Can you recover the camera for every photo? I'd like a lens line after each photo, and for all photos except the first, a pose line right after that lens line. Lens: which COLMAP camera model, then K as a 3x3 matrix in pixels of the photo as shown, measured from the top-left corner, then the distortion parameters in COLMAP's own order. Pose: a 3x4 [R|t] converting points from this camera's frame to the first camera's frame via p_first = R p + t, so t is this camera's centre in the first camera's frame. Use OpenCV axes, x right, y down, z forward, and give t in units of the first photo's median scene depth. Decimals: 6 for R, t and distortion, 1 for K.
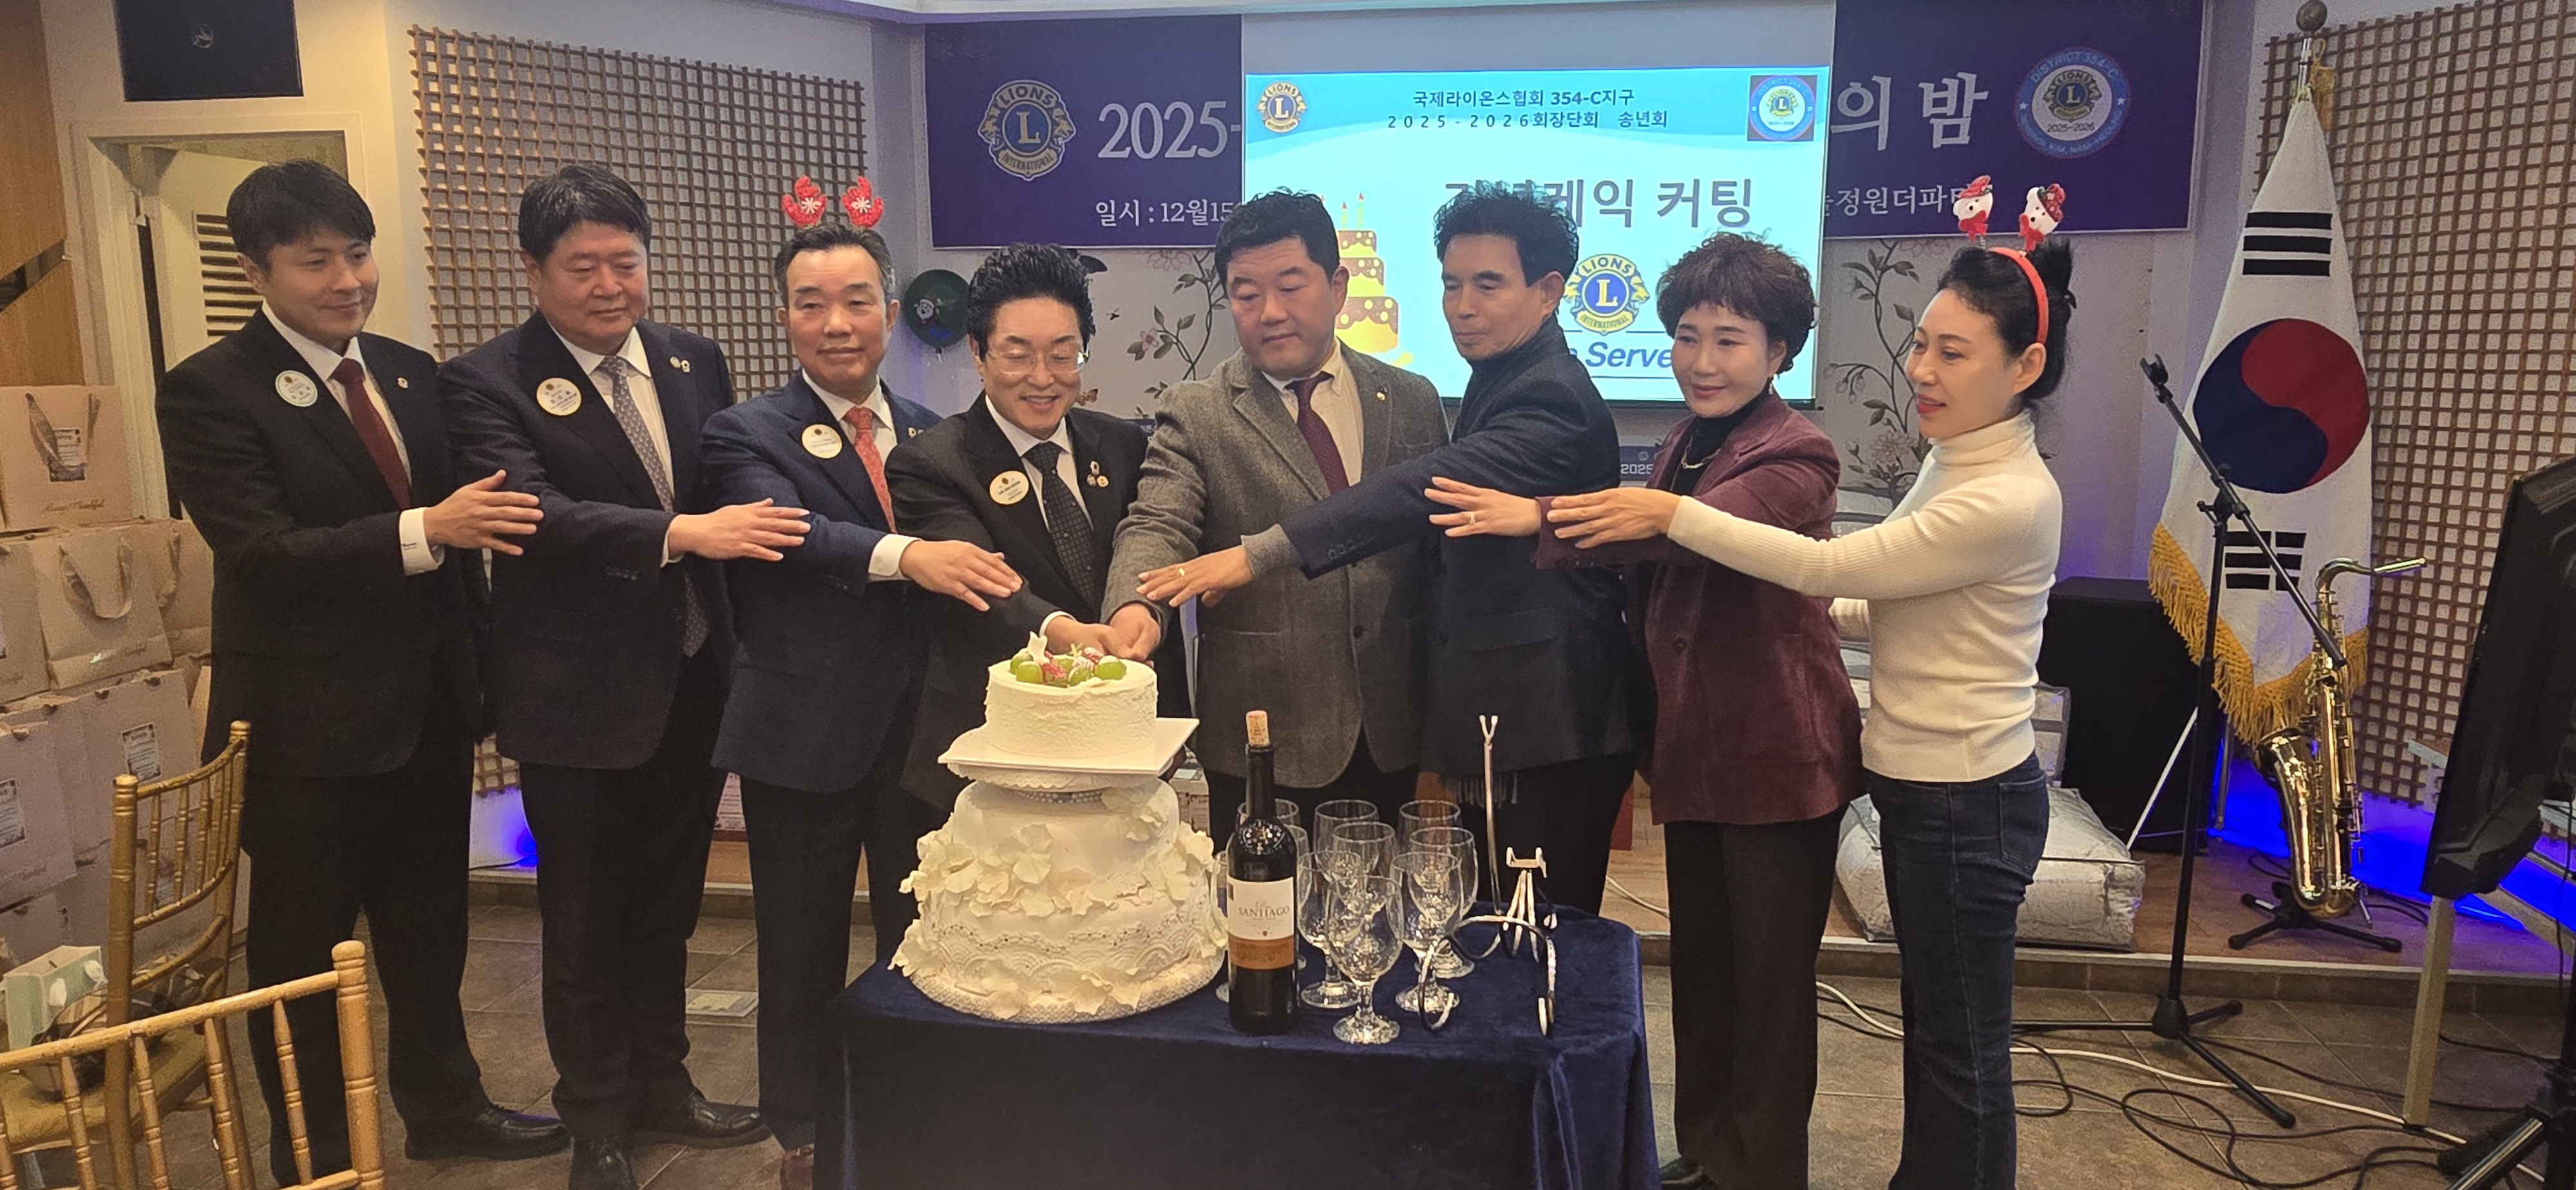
lens RADIAL K [[1574.7, 0, 1277.5], [0, 1574.7, 624.6], [0, 0, 1]] dist [-0.037604, -0.006744]
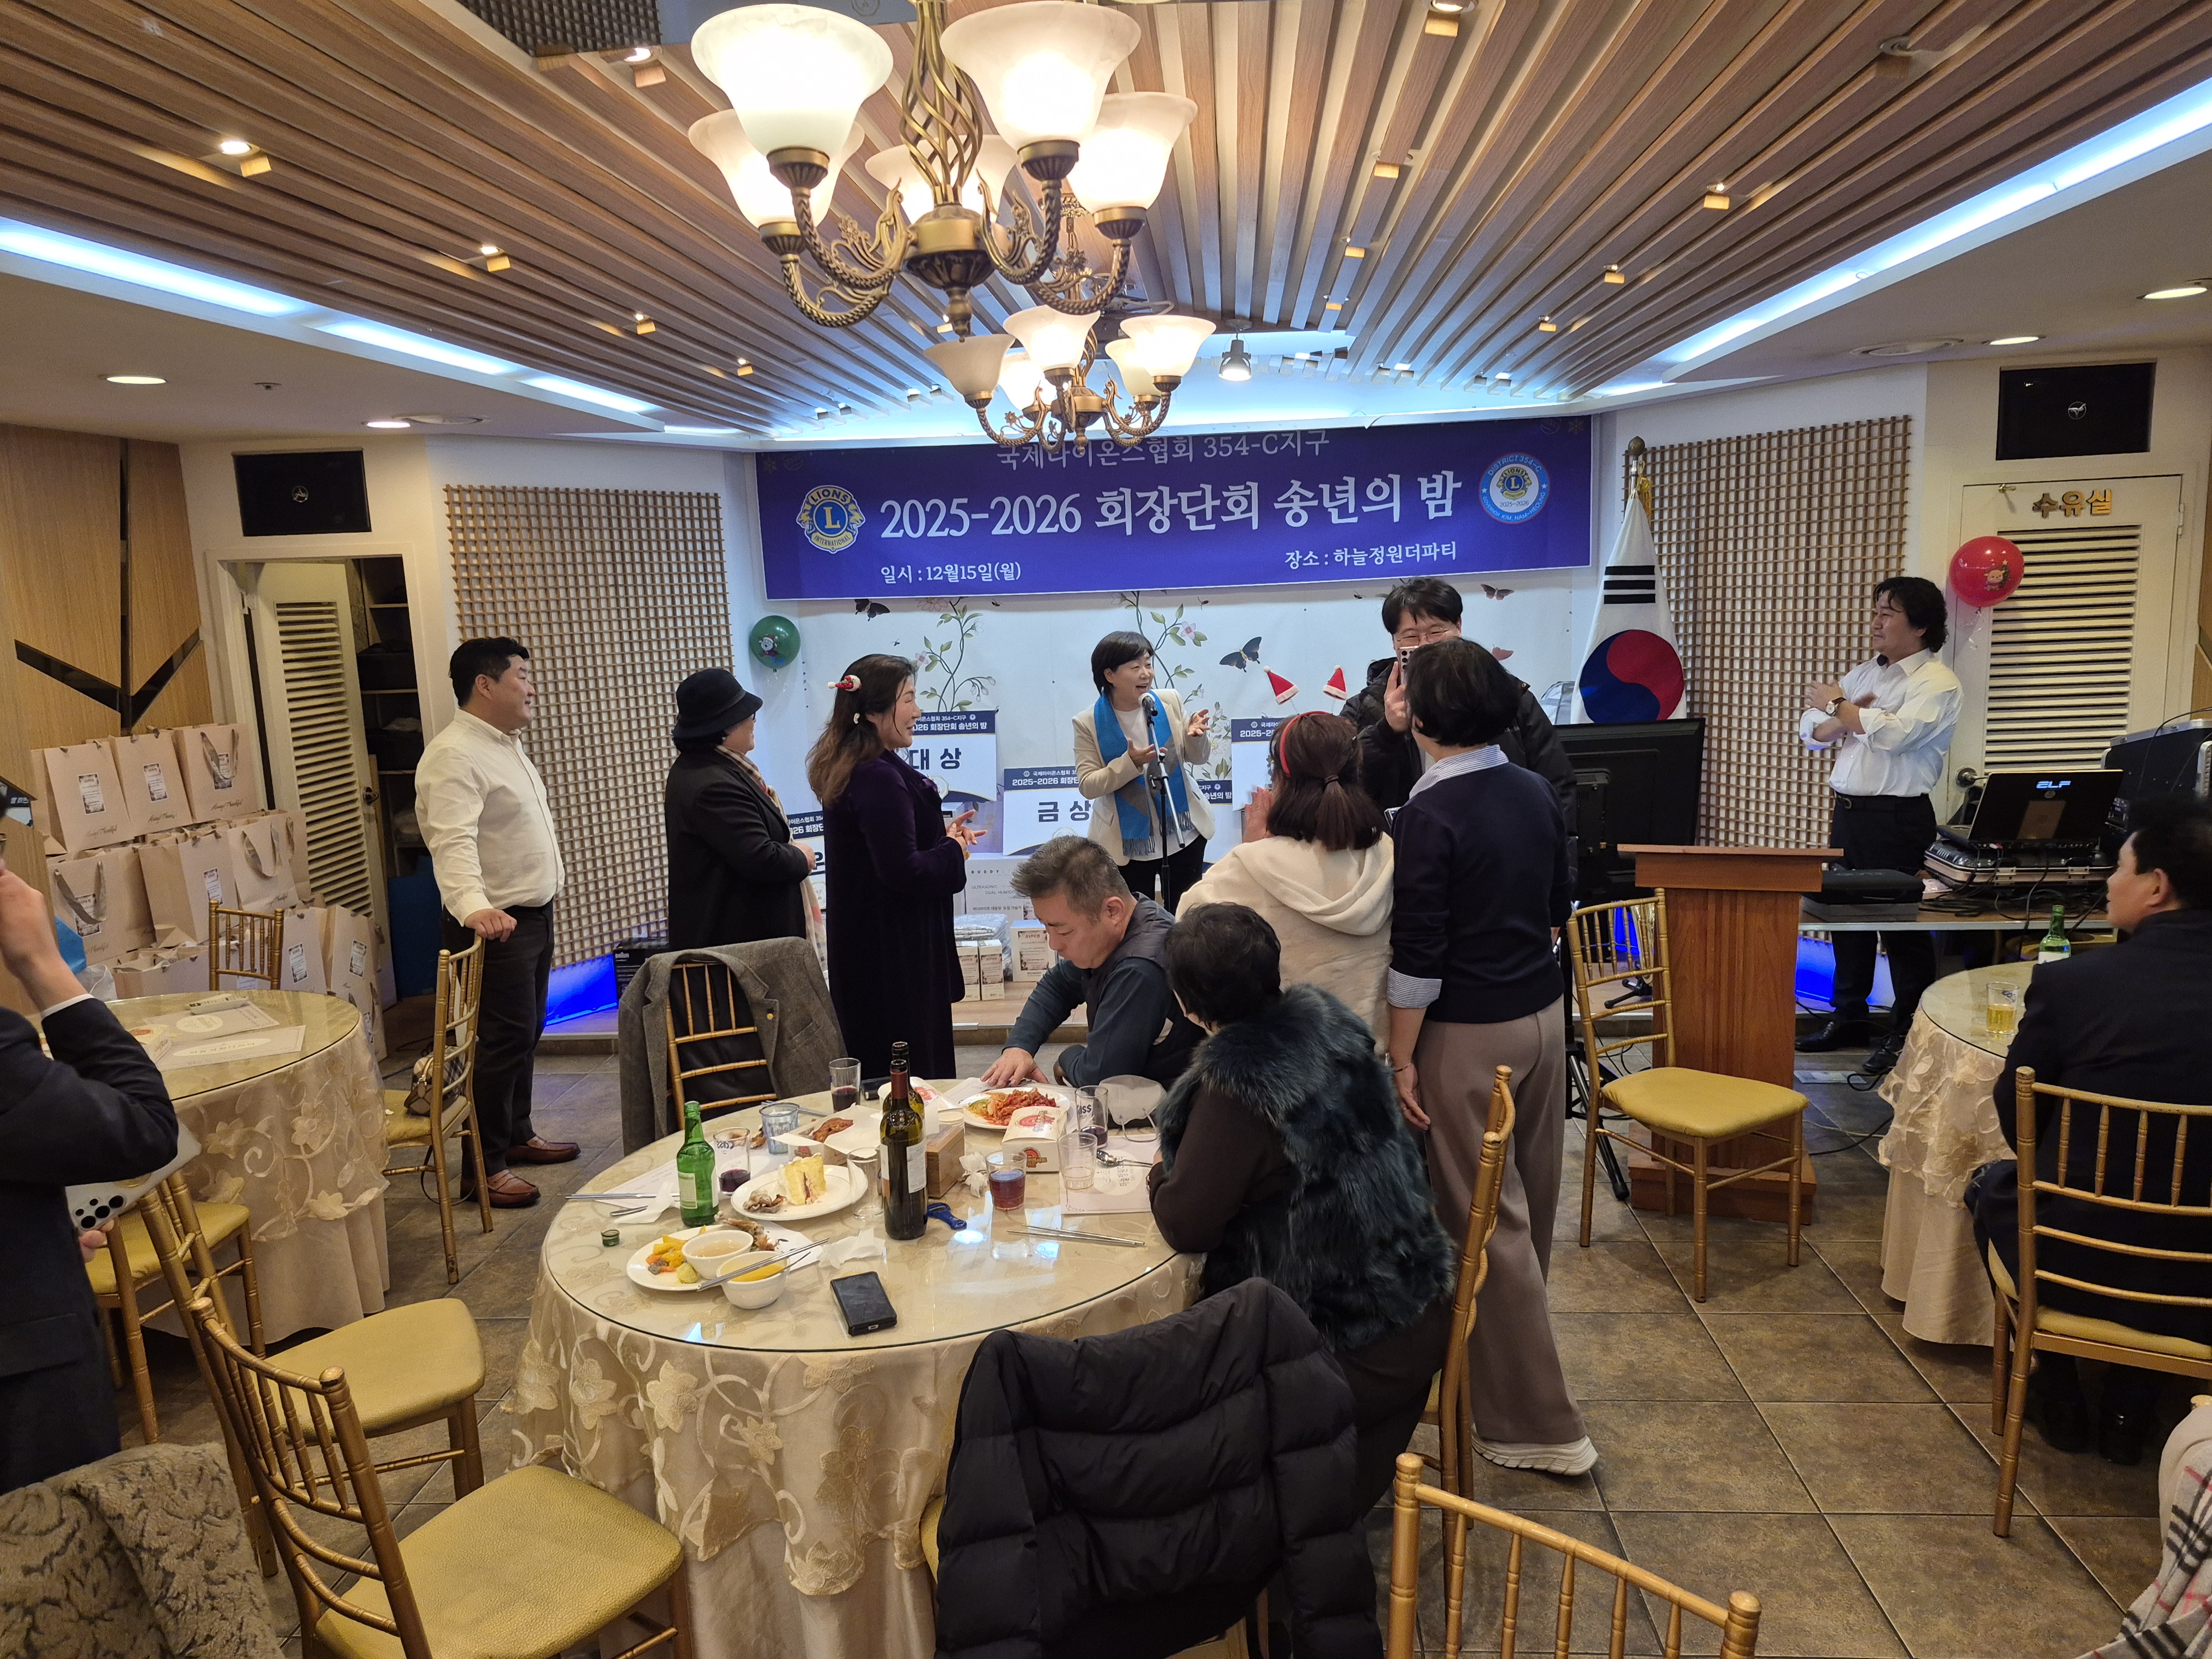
lens RADIAL K [[1510.8, 0, 1088.5], [0, 1510.8, 844.2], [0, 0, 1]] dist [0.014936, -0.054074]
pose [[0.996153, -0.047560, 0.073606, -0.044824], [0.048426, 0.998776, -0.010023, 0.016255], [-0.073039, 0.013549, 0.997237, -0.496786]]
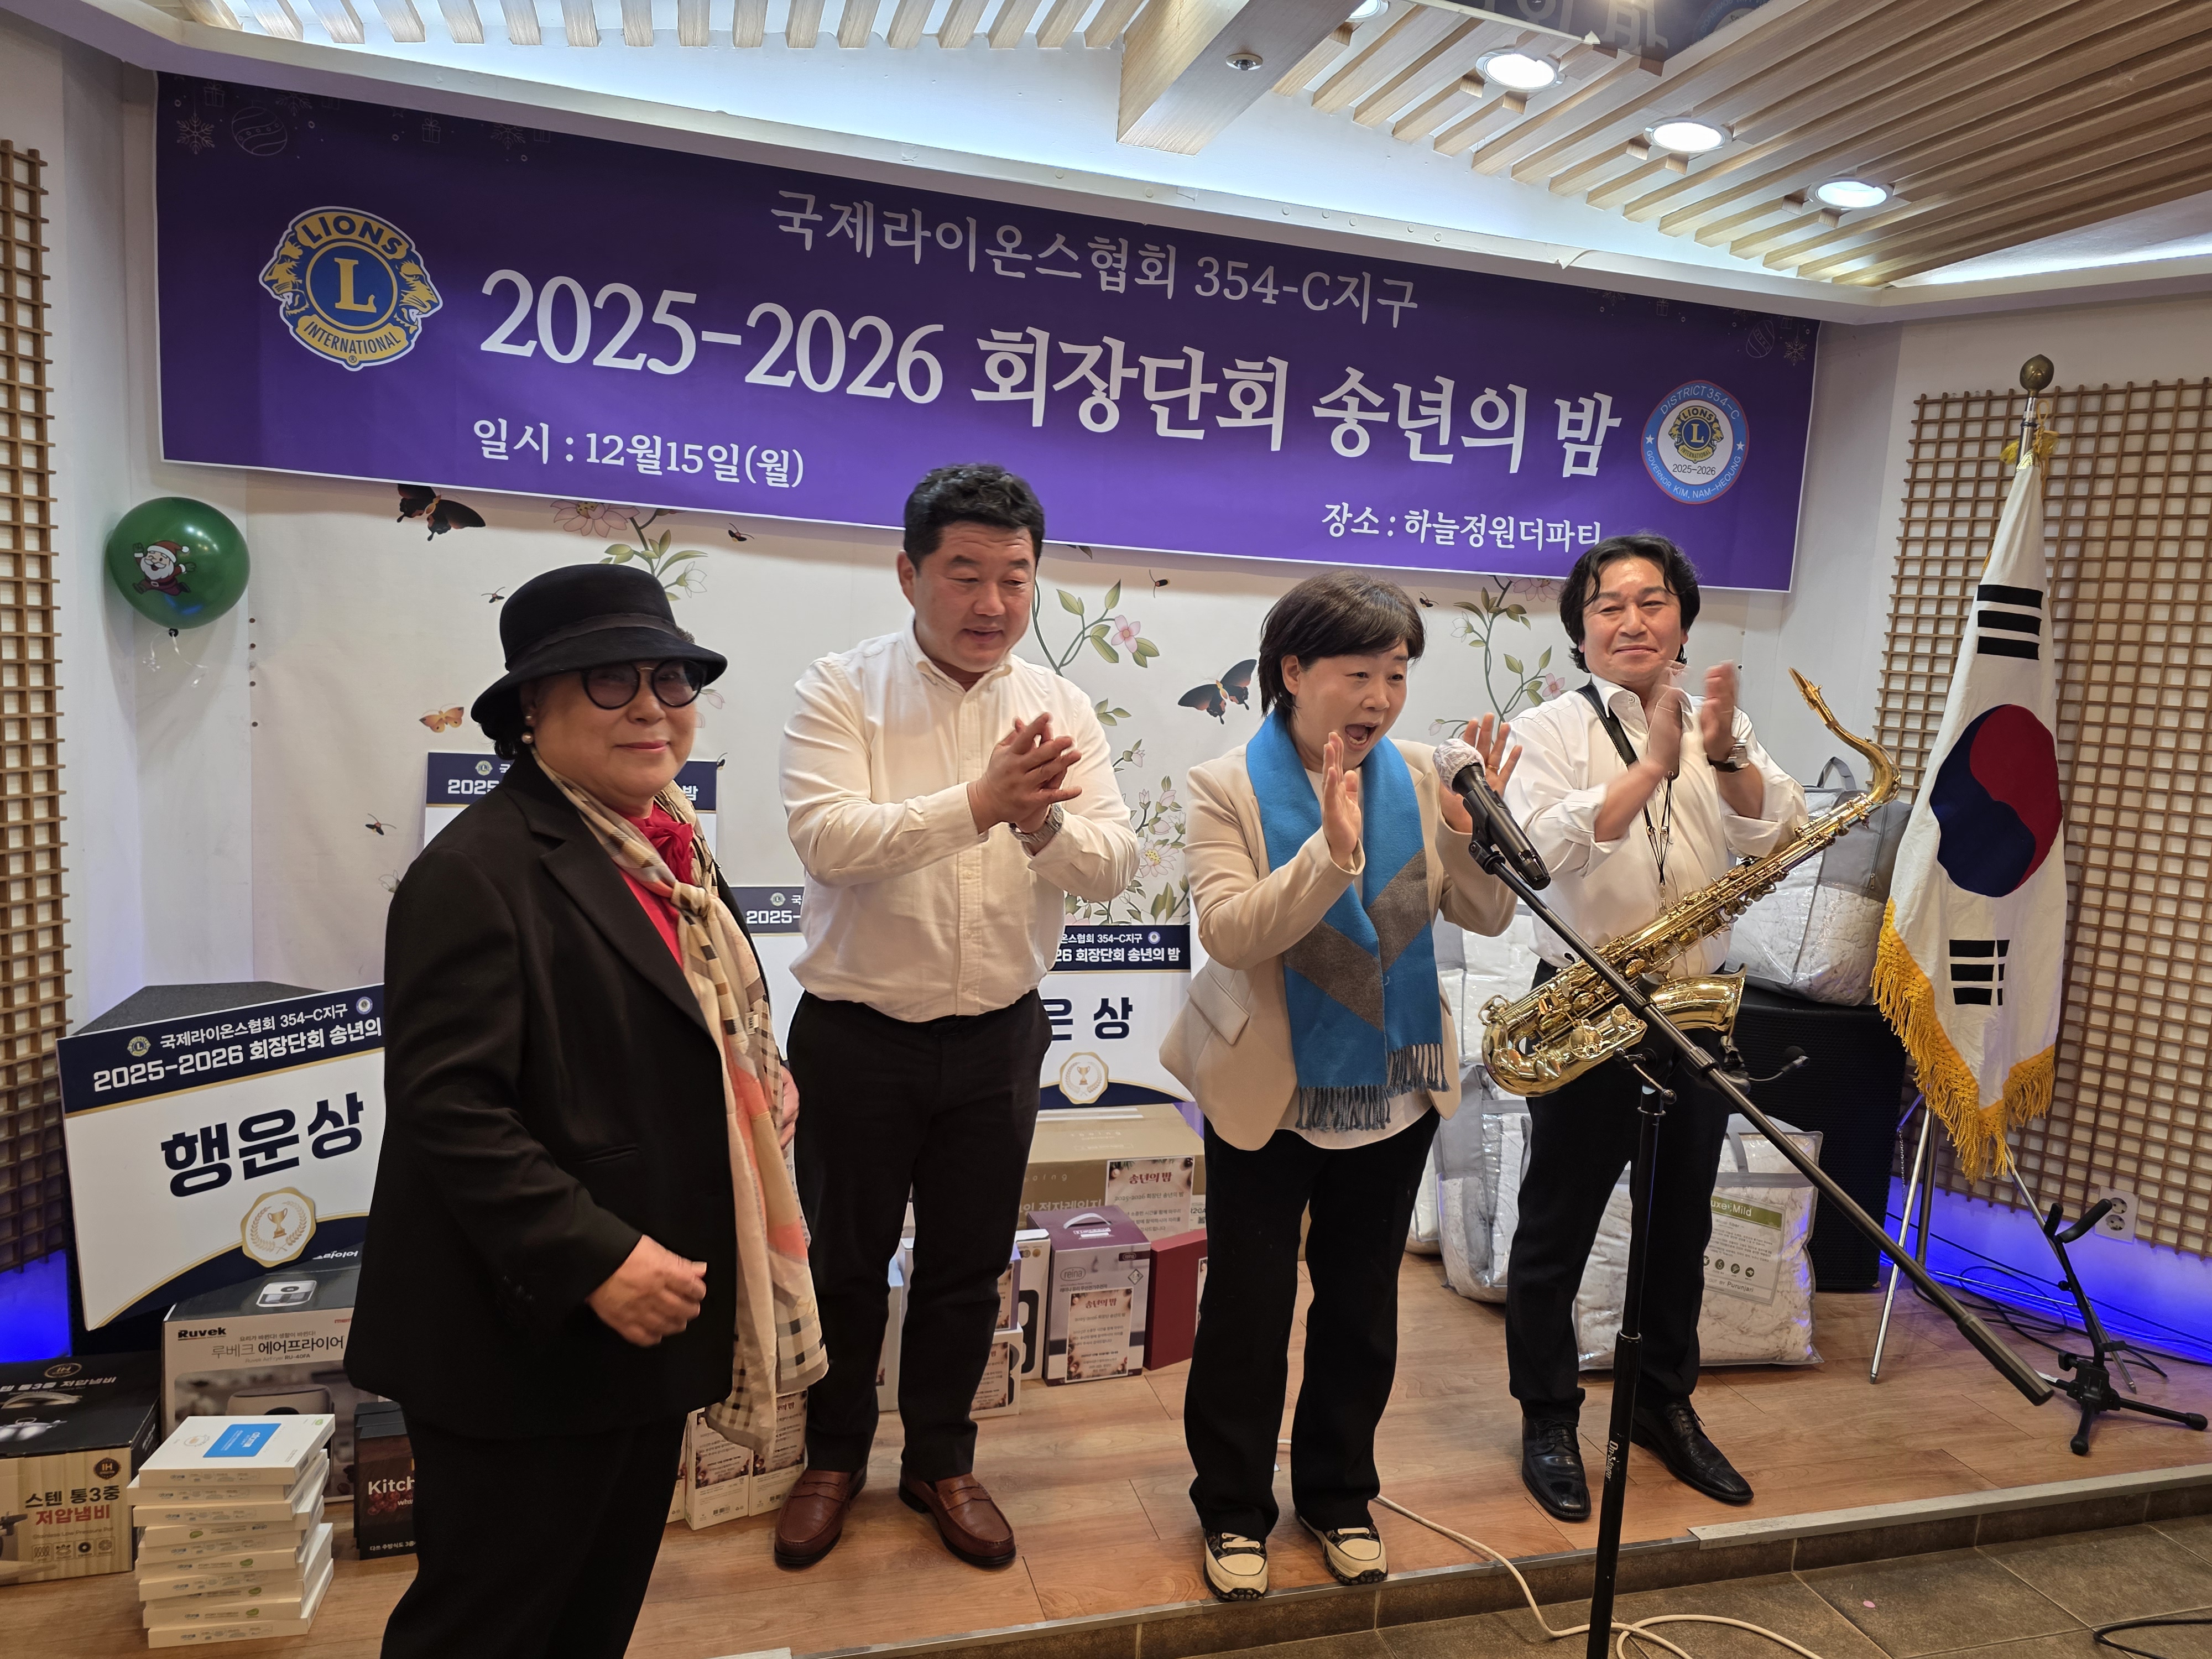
lens RADIAL K [[1459.1, 0, 1102.8], [0, 1459.1, 833.2], [0, 0, 1]] dist [0.012512, -0.021956]
pose [[0.896963, 0.003582, 0.442091, -0.173583], [0.013491, 0.999280, -0.035469, -0.088748], [-0.441900, 0.037779, 0.896268, 0.419340]]
